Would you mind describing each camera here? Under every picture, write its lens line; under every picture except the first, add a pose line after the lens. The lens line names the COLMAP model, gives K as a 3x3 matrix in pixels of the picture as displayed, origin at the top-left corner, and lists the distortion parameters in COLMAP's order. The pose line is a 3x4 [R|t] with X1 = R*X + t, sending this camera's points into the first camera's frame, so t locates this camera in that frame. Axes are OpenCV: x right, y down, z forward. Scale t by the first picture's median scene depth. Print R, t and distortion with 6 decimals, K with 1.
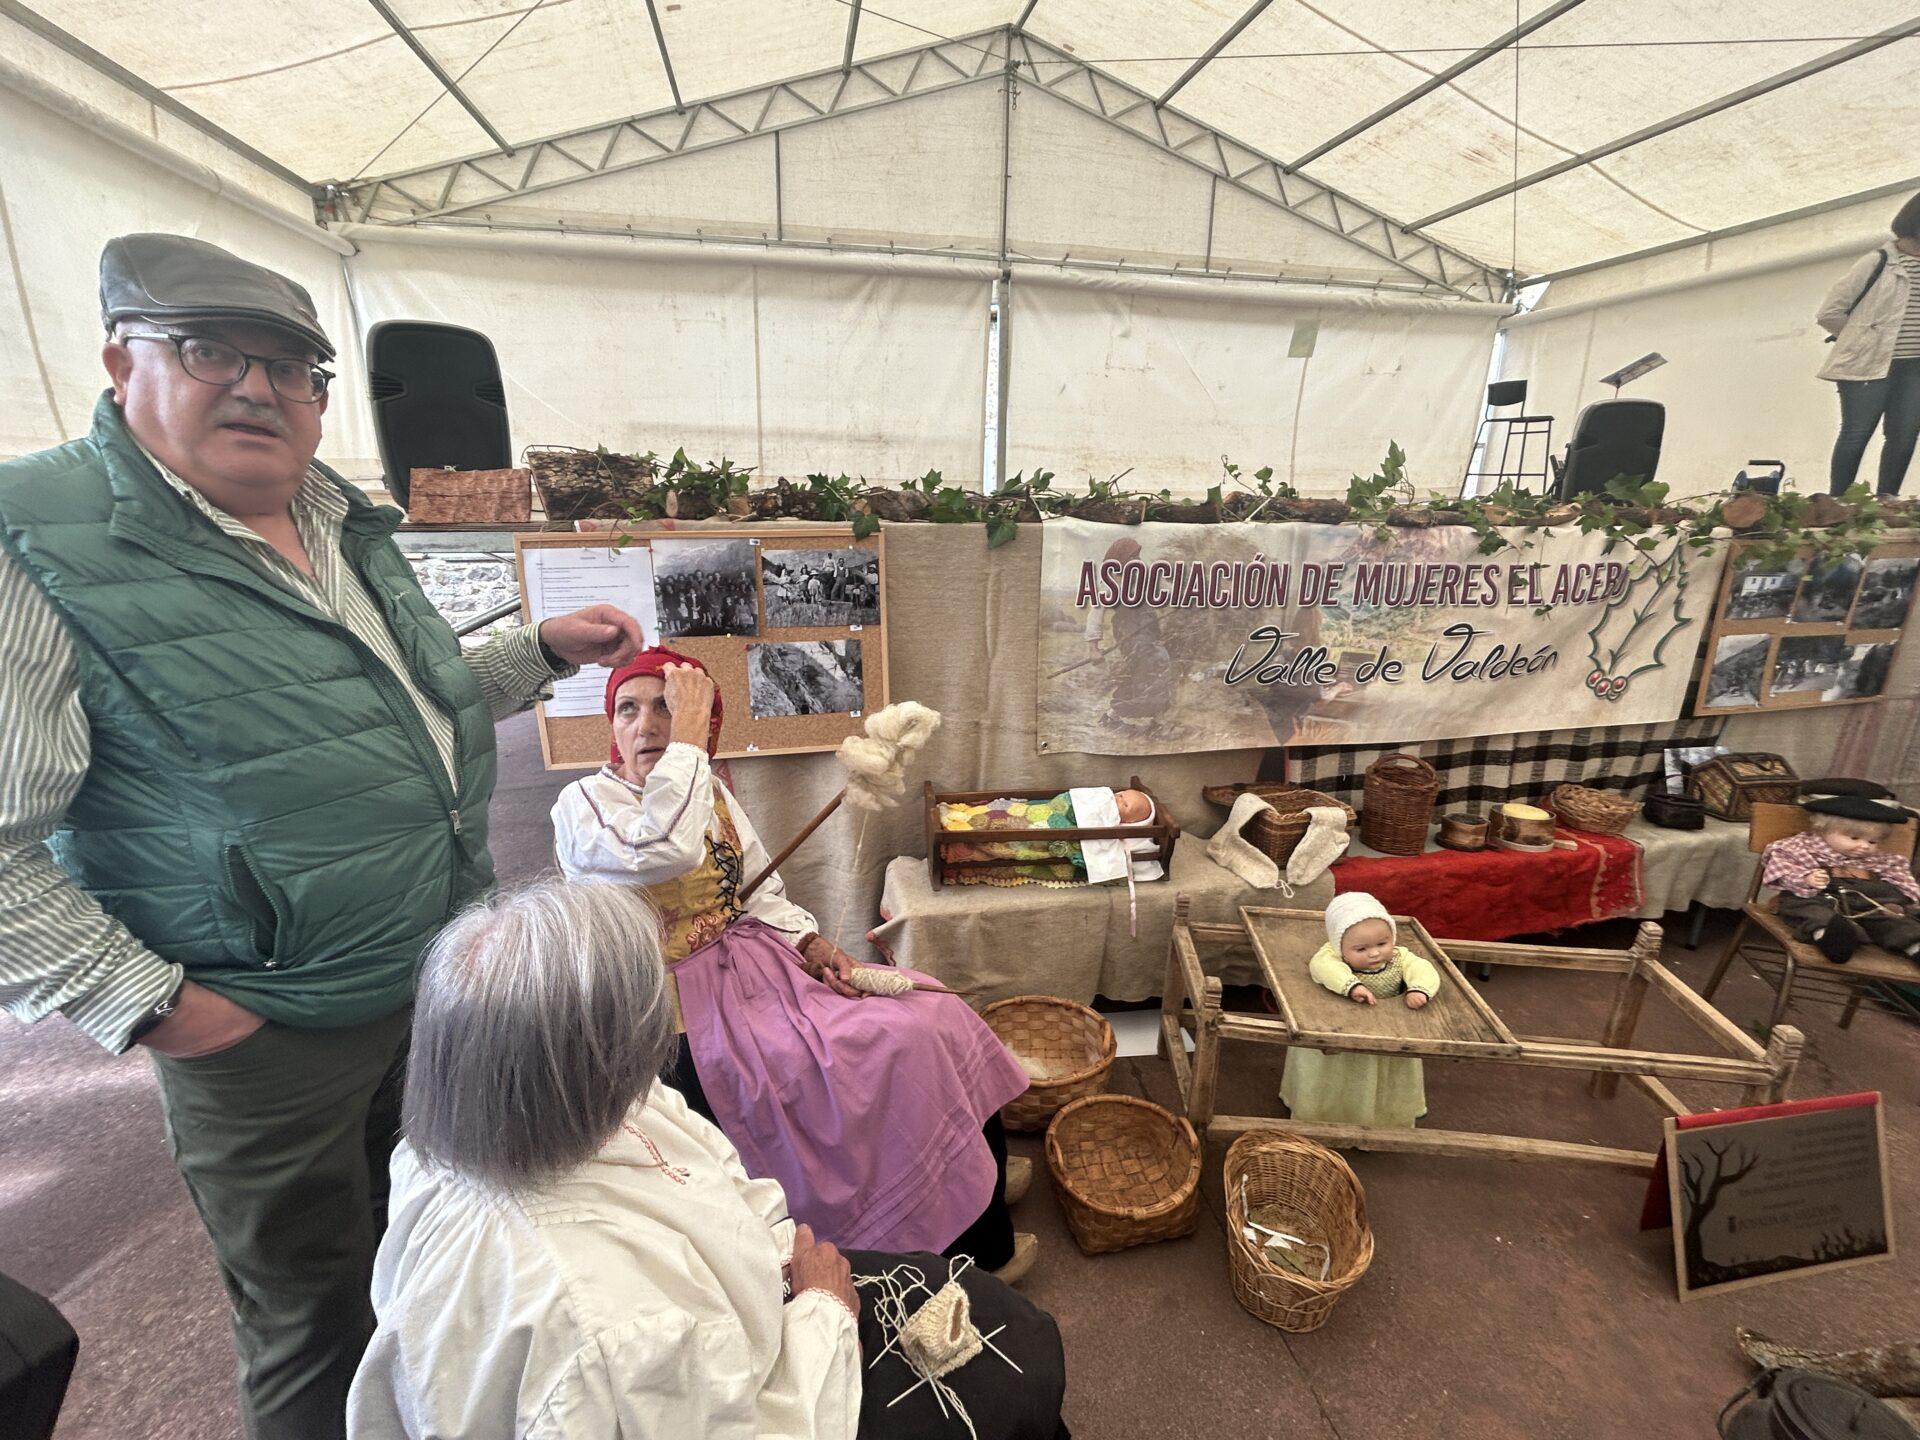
lens RADIAL K [[832.8, 0, 951.6], [0, 832.8, 710.6], [0, 0, 1]] dist [-0.001465, -0.001481]
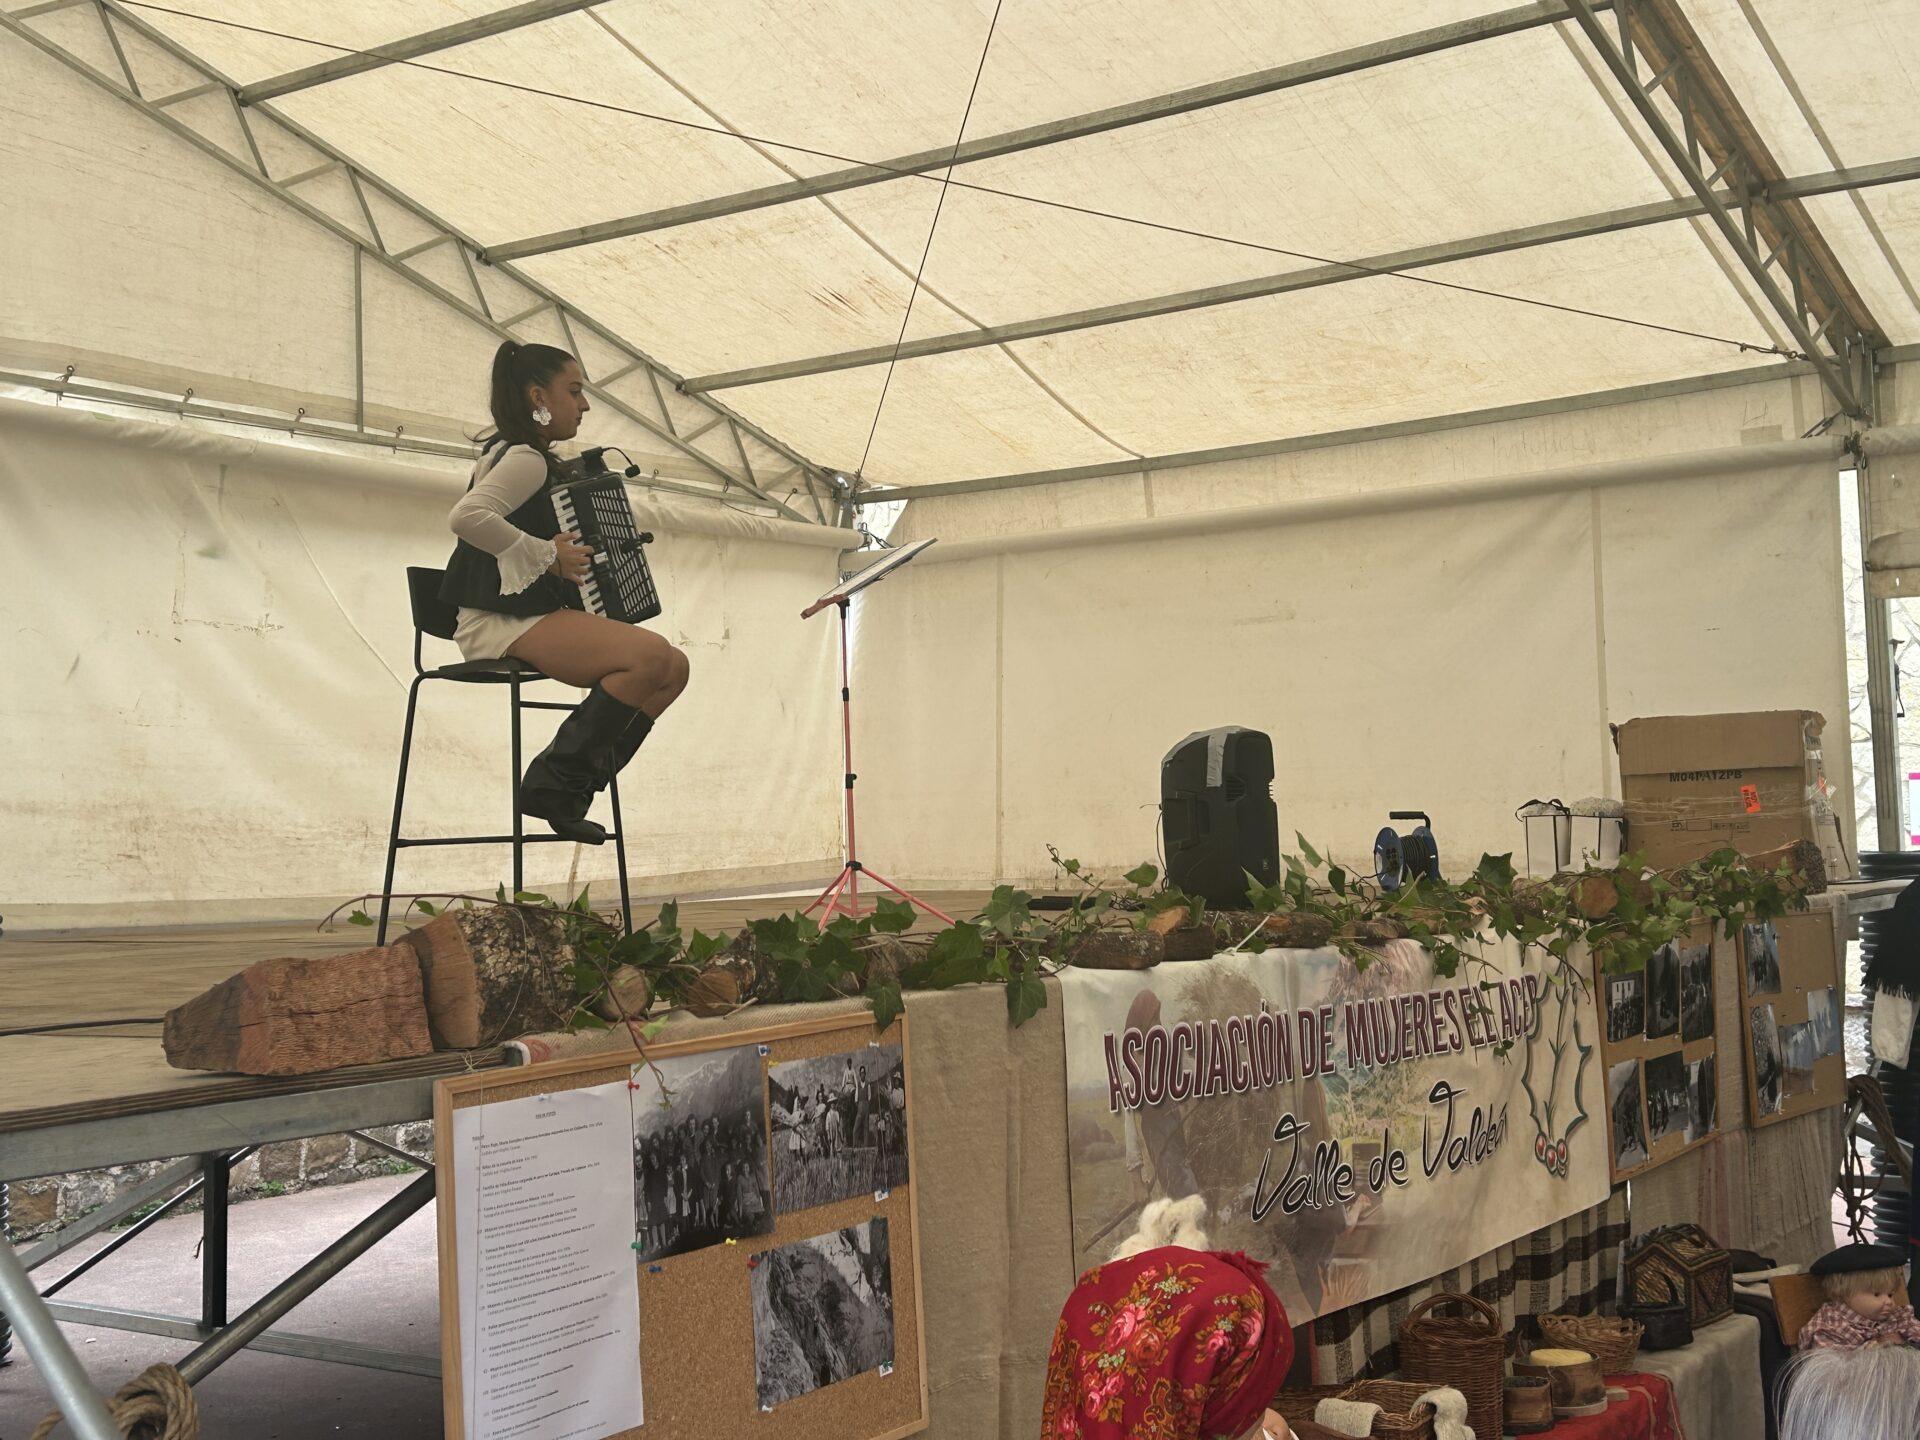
lens RADIAL K [[2363.3, 0, 958.7], [0, 2363.3, 695.4], [0, 0, 1]] dist [0.053057, 0.000000]
pose [[0.722022, 0.009234, 0.691809, -0.391920], [0.216156, 0.946848, -0.238234, -0.007368], [-0.657238, 0.321548, 0.681649, -0.066021]]
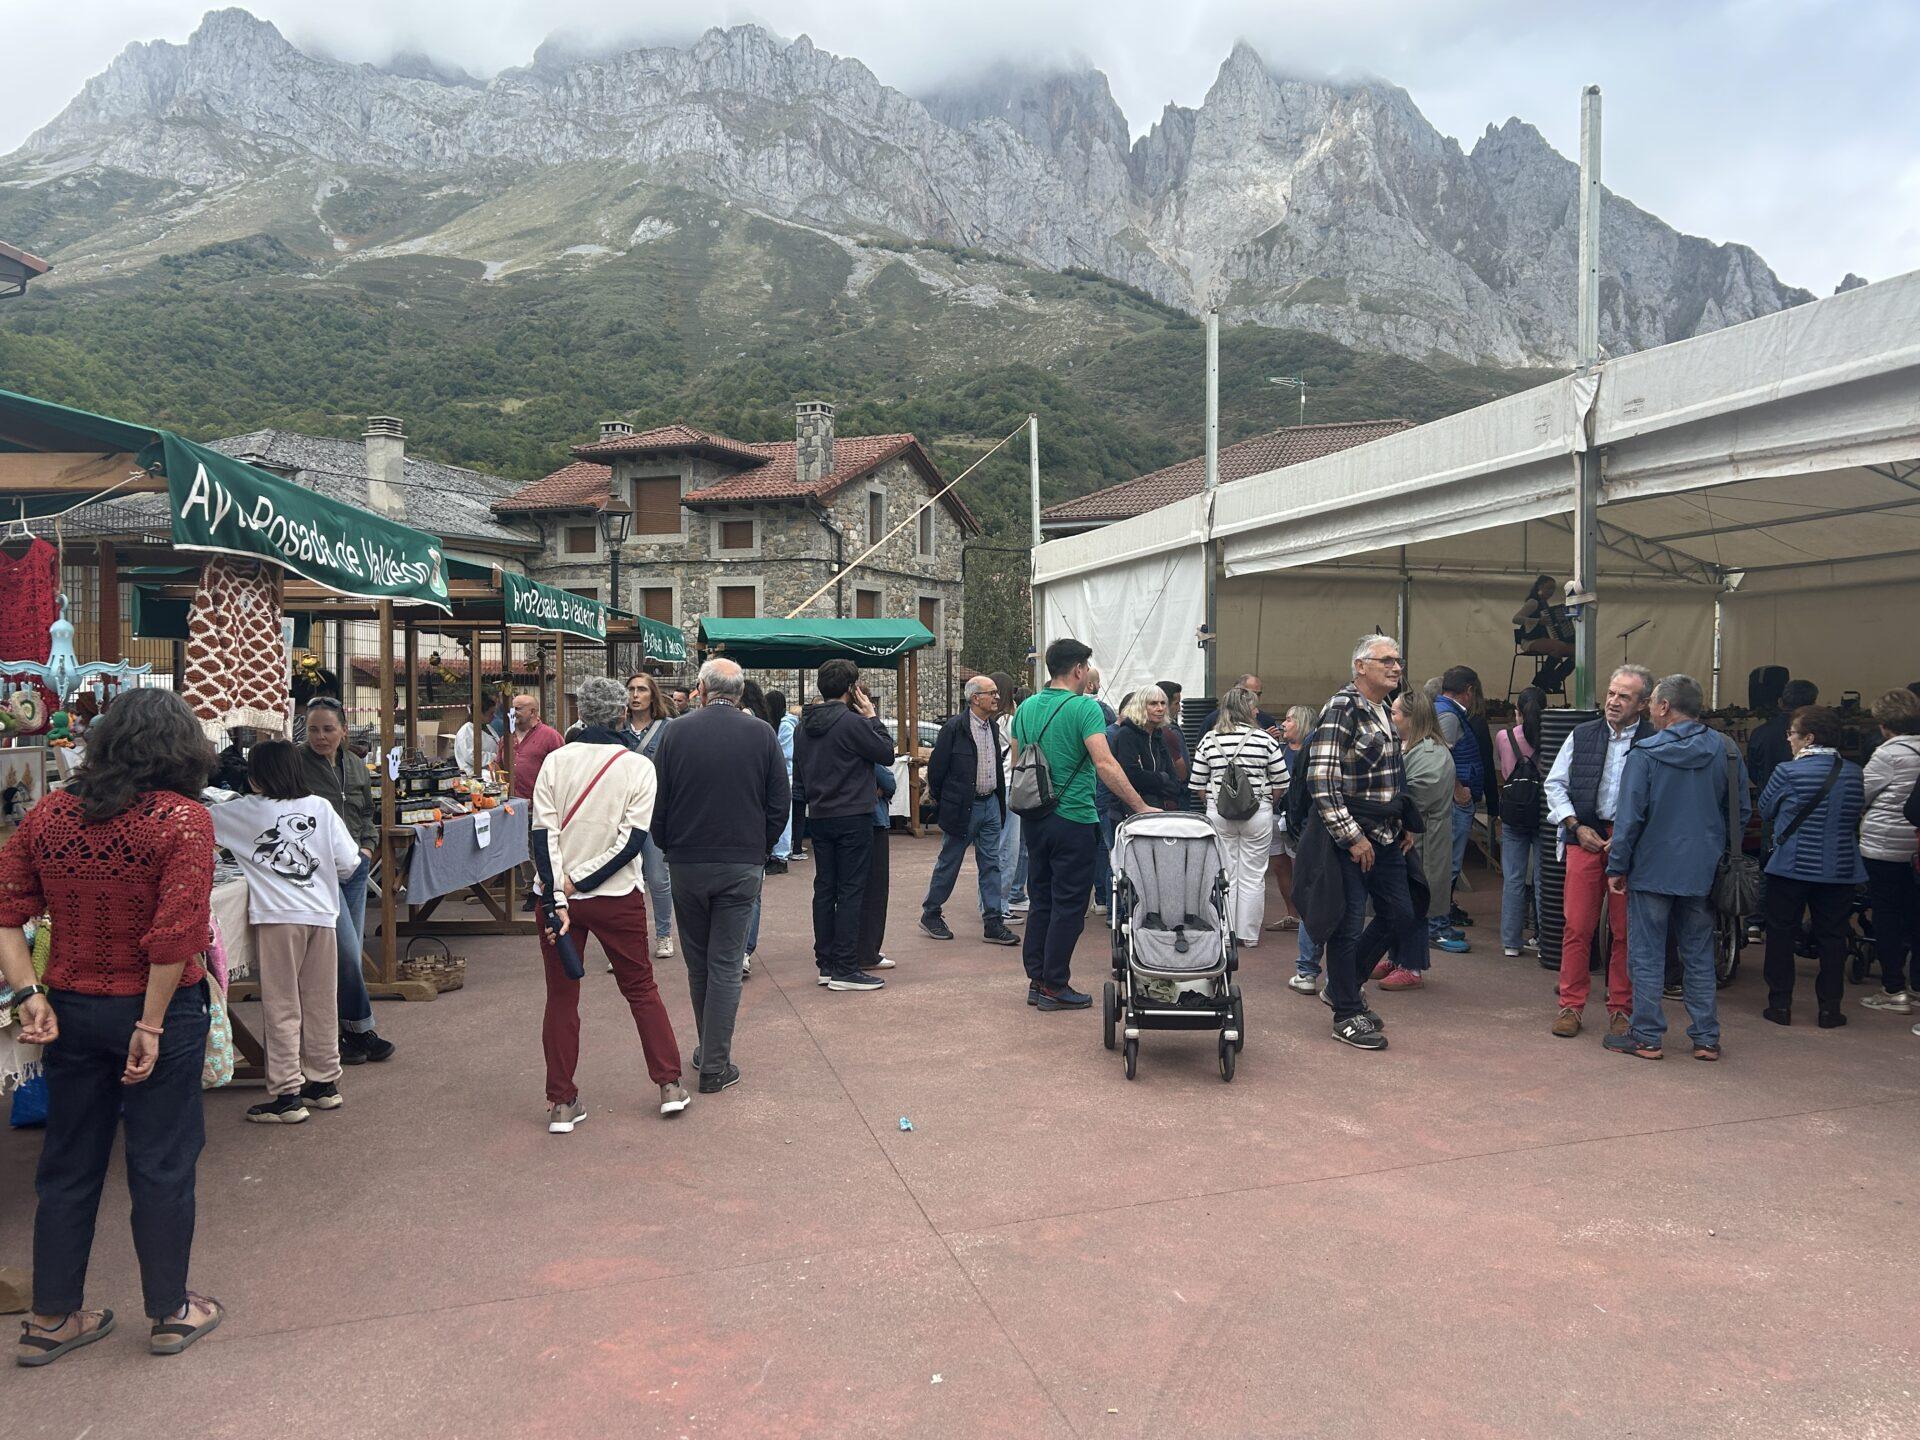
lens RADIAL K [[1500.6, 0, 946.6], [0, 1500.6, 735.6], [0, 0, 1]] dist [0.059700, -0.063749]
pose [[0.996517, -0.015339, 0.081968, -1.062377], [0.034938, 0.969306, -0.243363, 0.435363], [-0.075719, 0.245379, 0.966466, -1.649756]]
